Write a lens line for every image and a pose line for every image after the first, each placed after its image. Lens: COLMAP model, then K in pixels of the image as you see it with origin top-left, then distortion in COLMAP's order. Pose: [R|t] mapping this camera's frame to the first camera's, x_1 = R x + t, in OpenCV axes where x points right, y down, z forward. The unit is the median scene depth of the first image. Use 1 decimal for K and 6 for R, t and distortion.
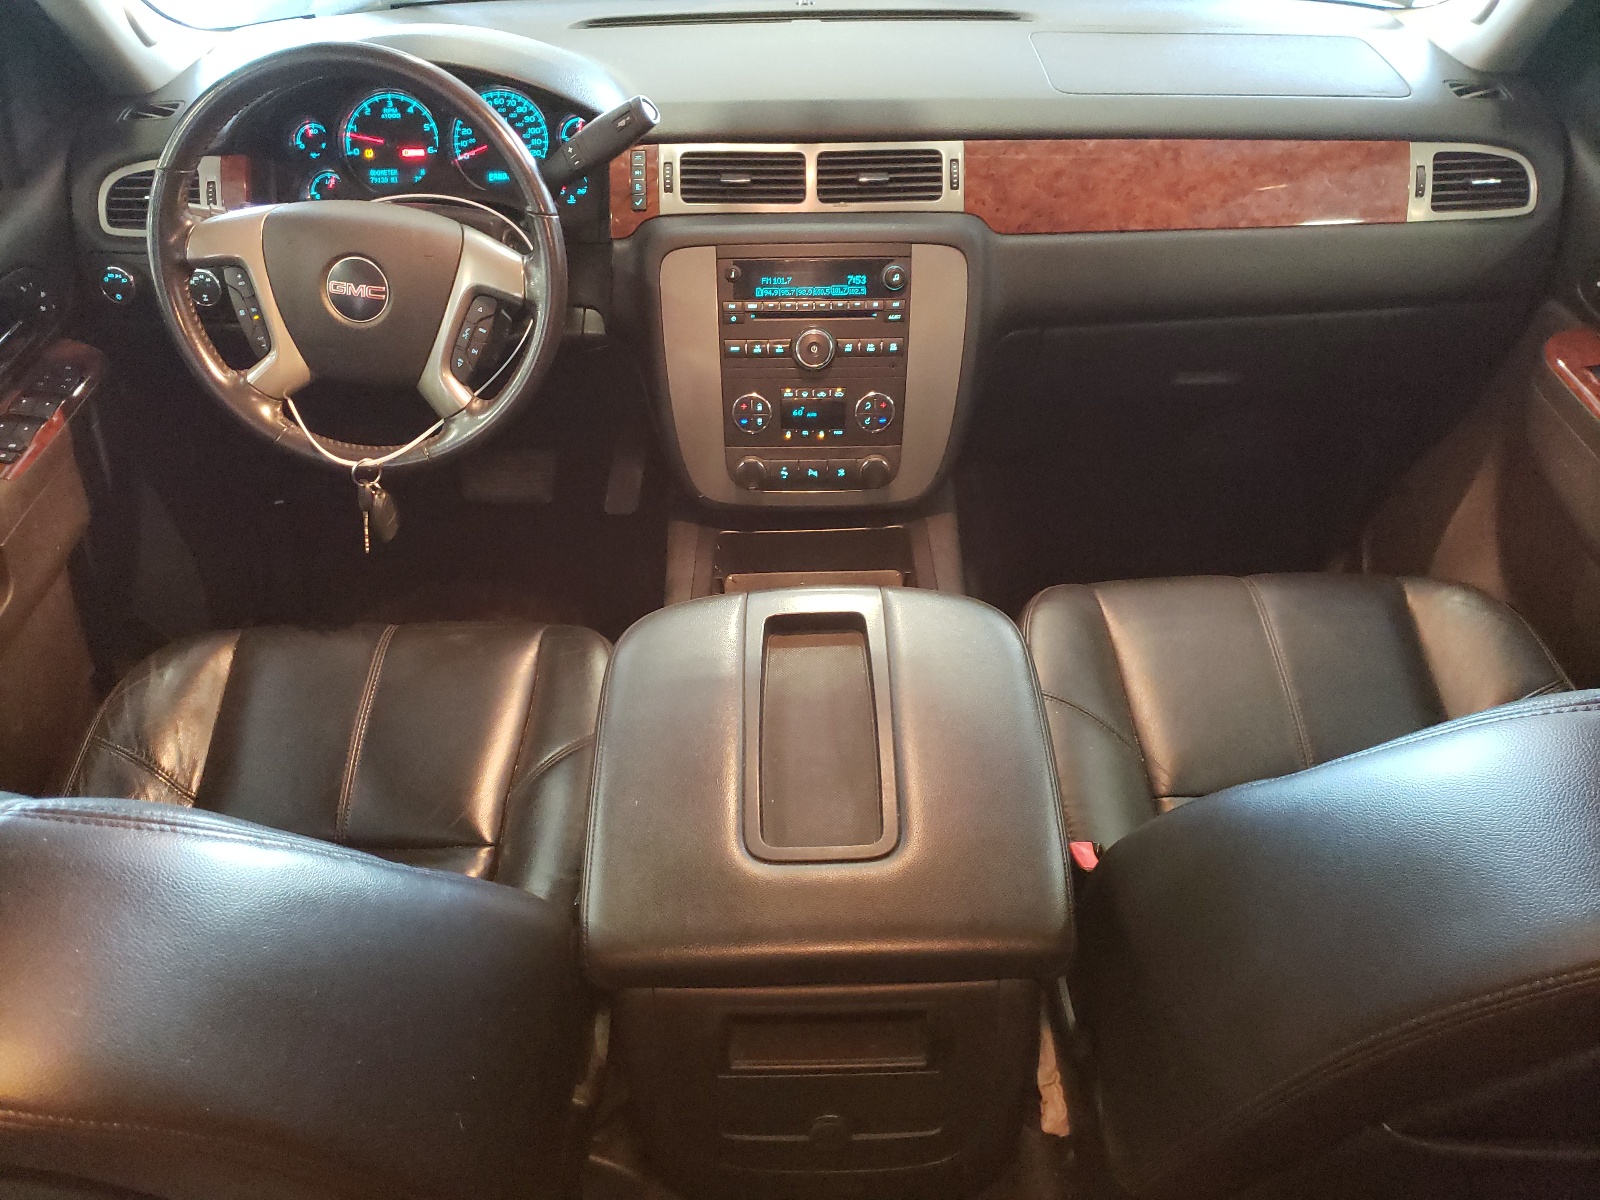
lens RADIAL K [[1230.1, 0, 800.8], [0, 1230.1, 596.7], [0, 0, 1]] dist [-0.029308, -0.005159]
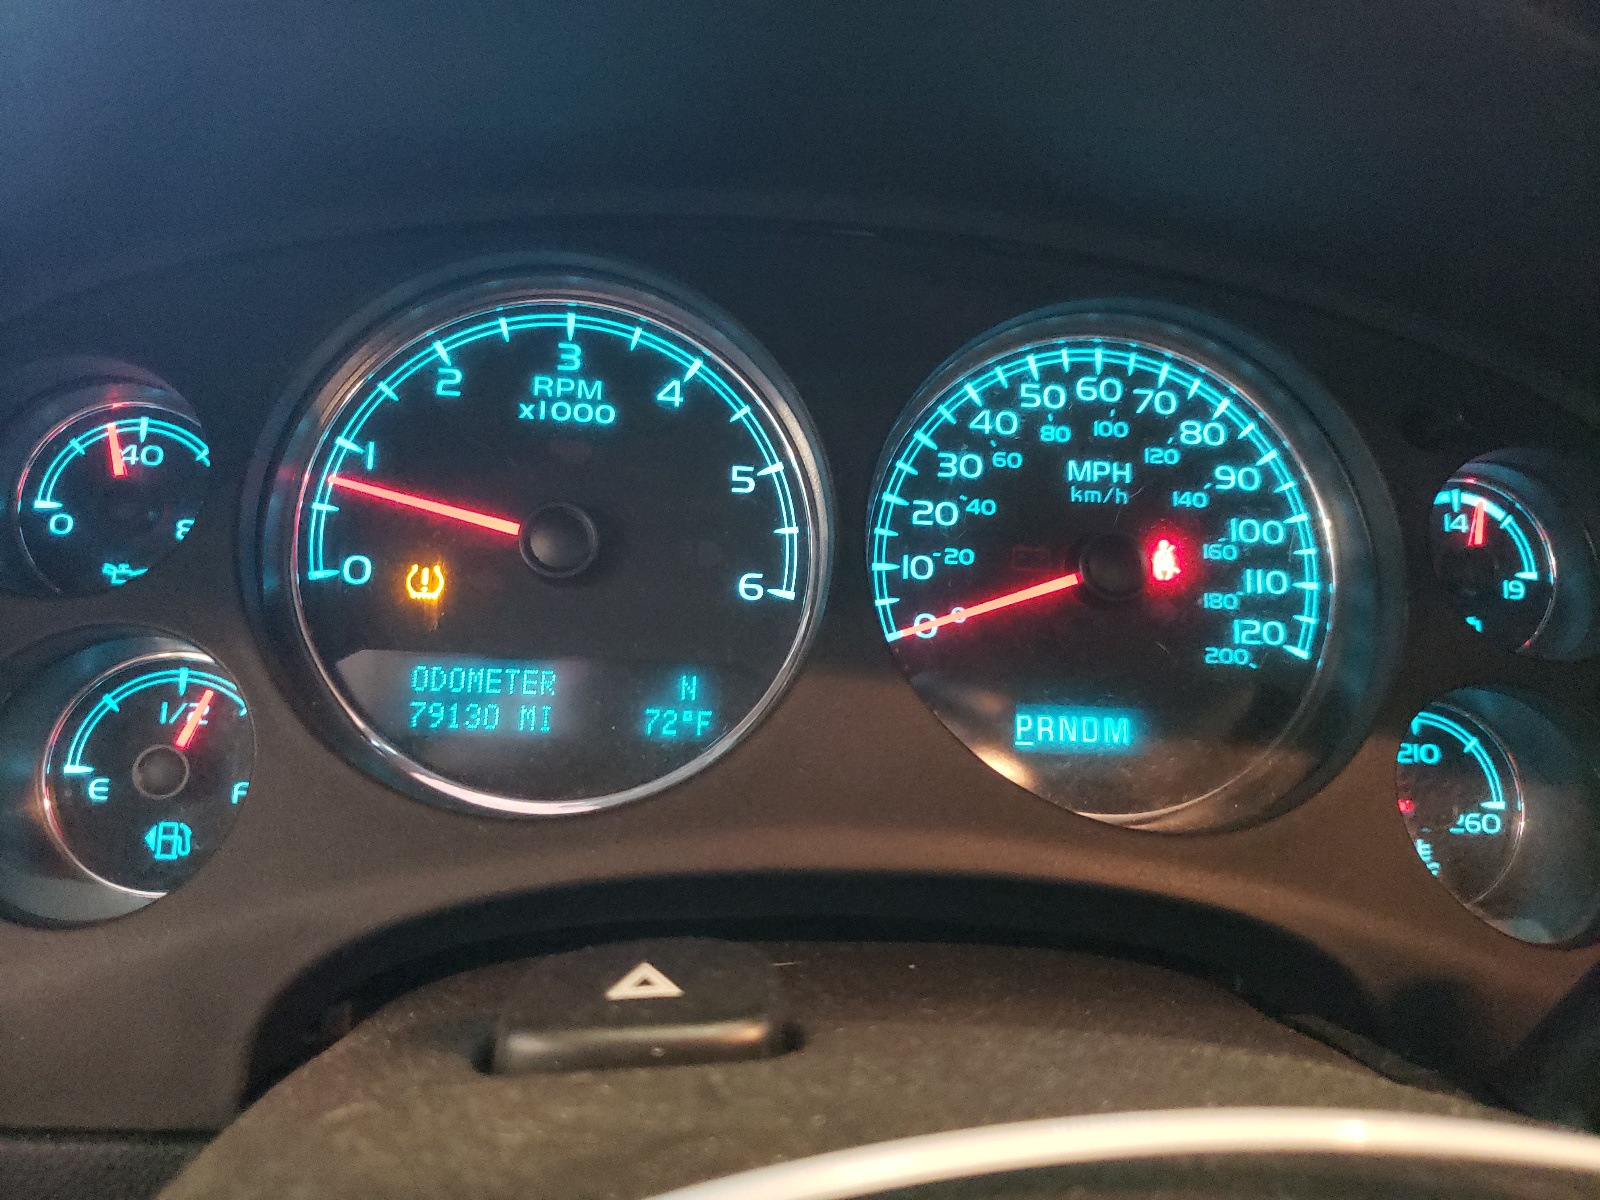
lens RADIAL K [[1230.1, 0, 796.6], [0, 1230.1, 600.3], [0, 0, 1]] dist [-0.029308, -0.005159]
pose [[0.991769, 0.055417, 0.115429, -0.320112], [-0.009452, 0.930716, -0.365622, -0.293030], [-0.127693, 0.361521, 0.923578, 0.821790]]
